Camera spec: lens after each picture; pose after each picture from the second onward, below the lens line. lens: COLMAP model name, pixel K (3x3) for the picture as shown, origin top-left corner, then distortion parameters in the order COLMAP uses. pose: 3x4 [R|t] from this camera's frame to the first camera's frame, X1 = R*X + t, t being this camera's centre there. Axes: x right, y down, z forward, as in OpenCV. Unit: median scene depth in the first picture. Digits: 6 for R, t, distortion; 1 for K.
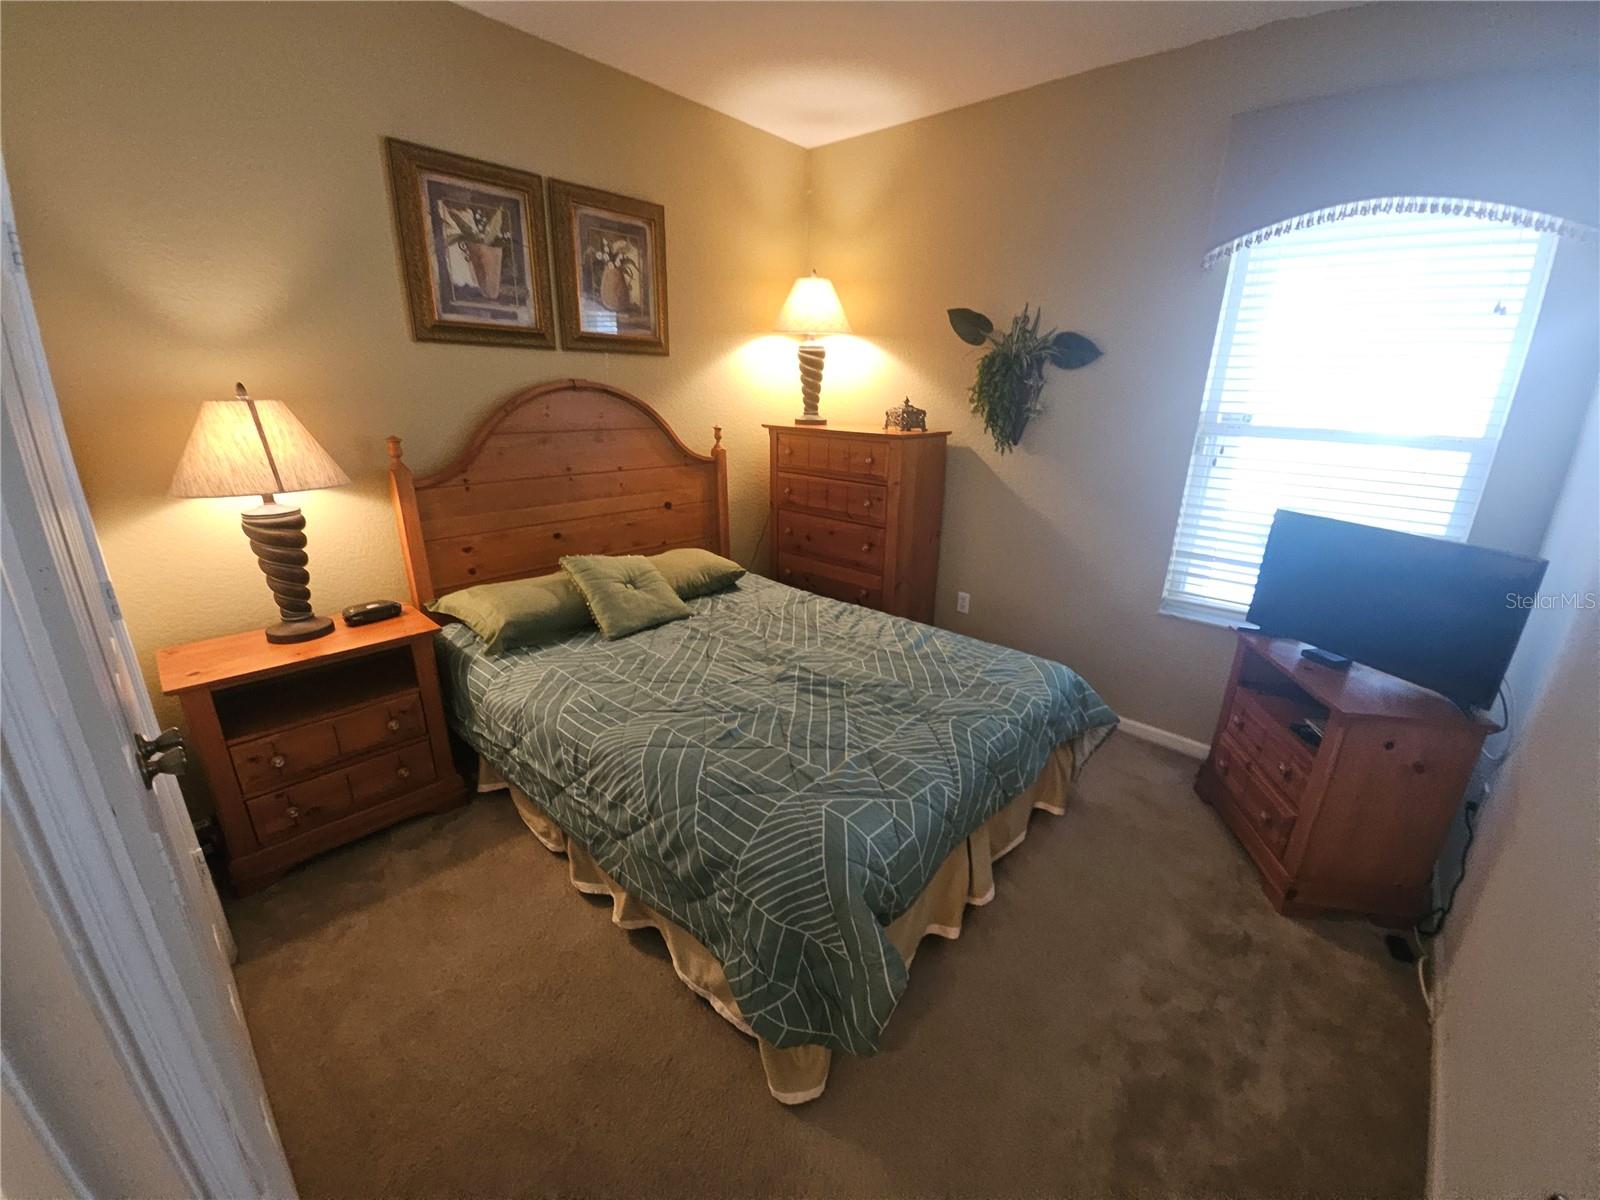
lens RADIAL K [[639.1, 0, 808.8], [0, 639.1, 596.6], [0, 0, 1]] dist [-0.016695, -0.000118]
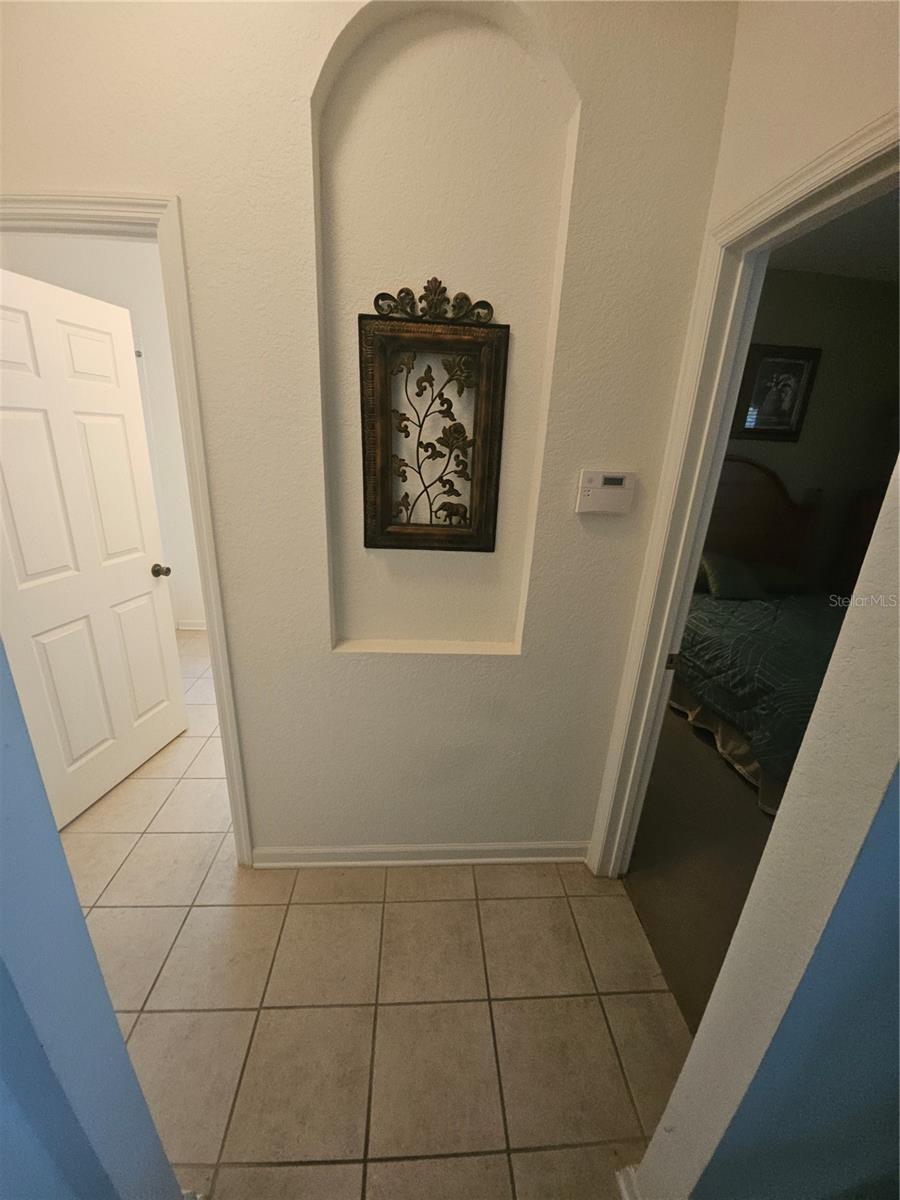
lens RADIAL K [[479.3, 0, 454.2], [0, 479.3, 588.0], [0, 0, 1]] dist [-0.016695, -0.000118]
pose [[0.712059, 0.241535, -0.659267, 0.044277], [-0.263437, 0.962276, 0.068016, 0.139904], [0.650825, 0.125244, 0.748827, -0.482162]]
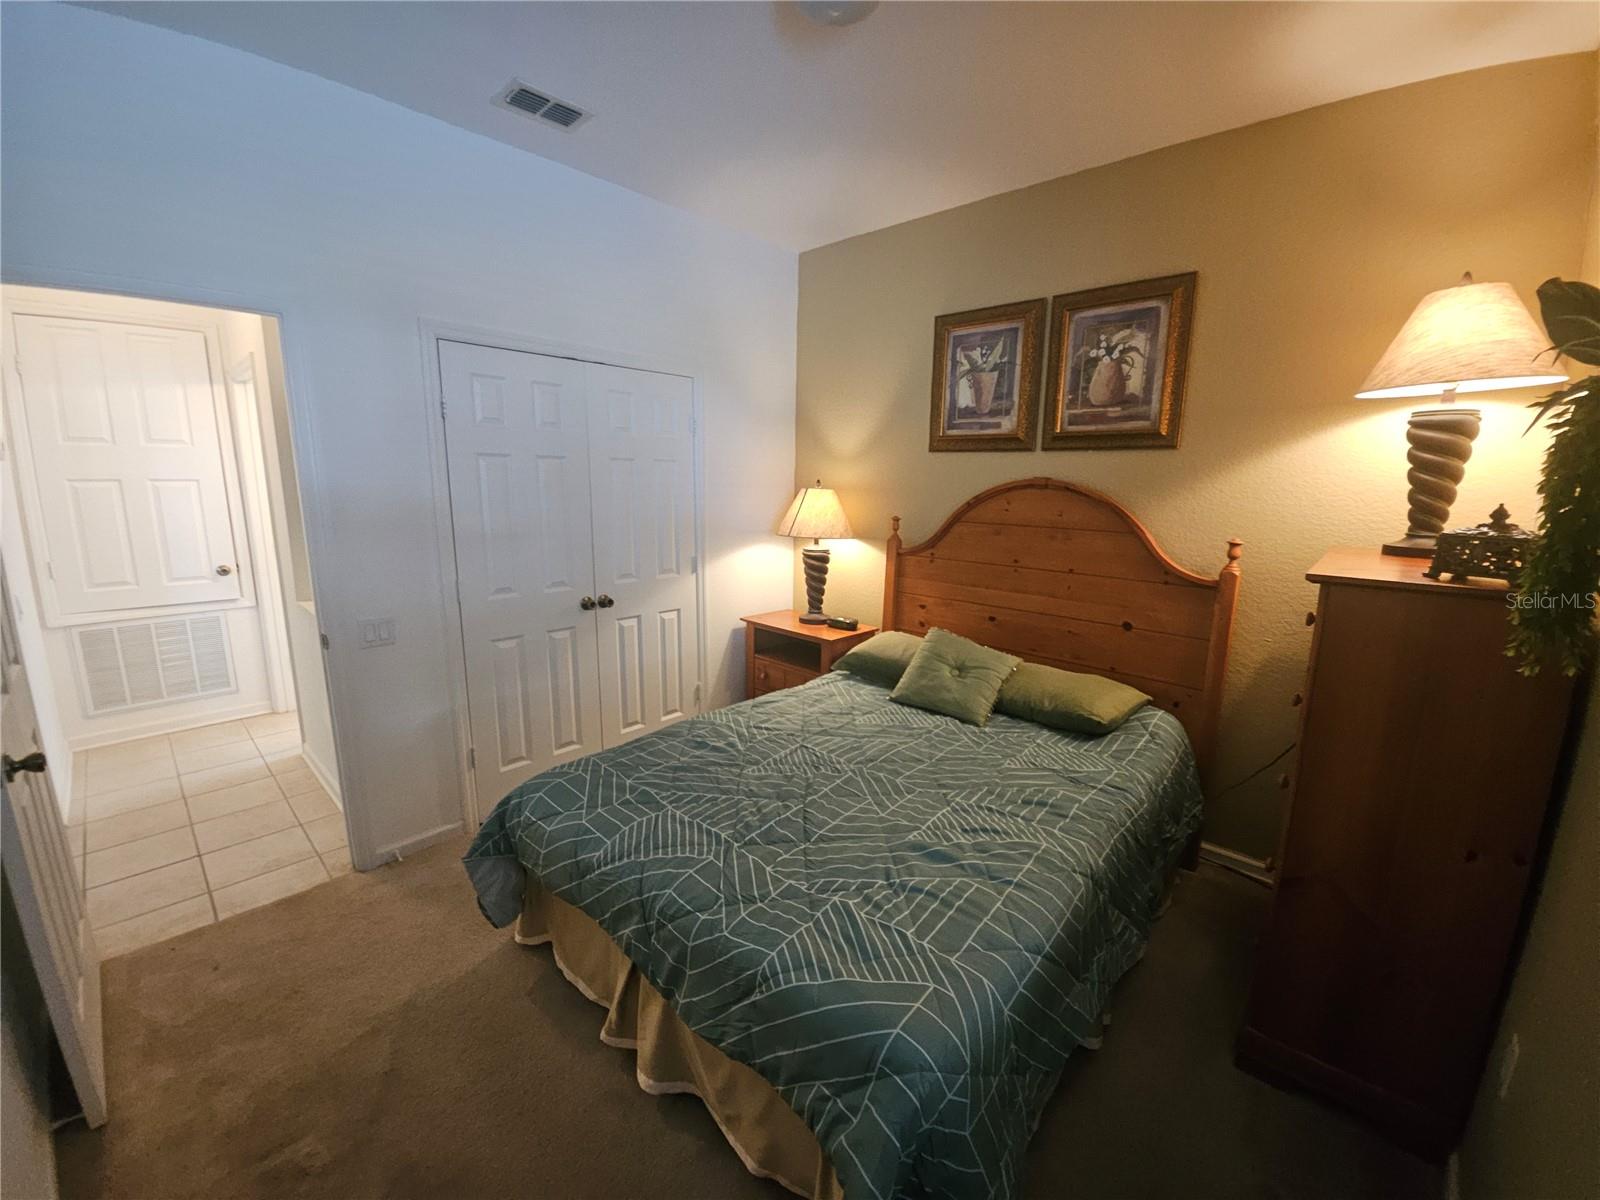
lens RADIAL K [[639.1, 0, 808.9], [0, 639.1, 597.3], [0, 0, 1]] dist [-0.016695, -0.000118]
pose [[-0.004768, 0.172189, -0.985052, 0.764433], [-0.318189, 0.933605, 0.164736, -0.239047], [0.948015, 0.314218, 0.050337, 0.738230]]
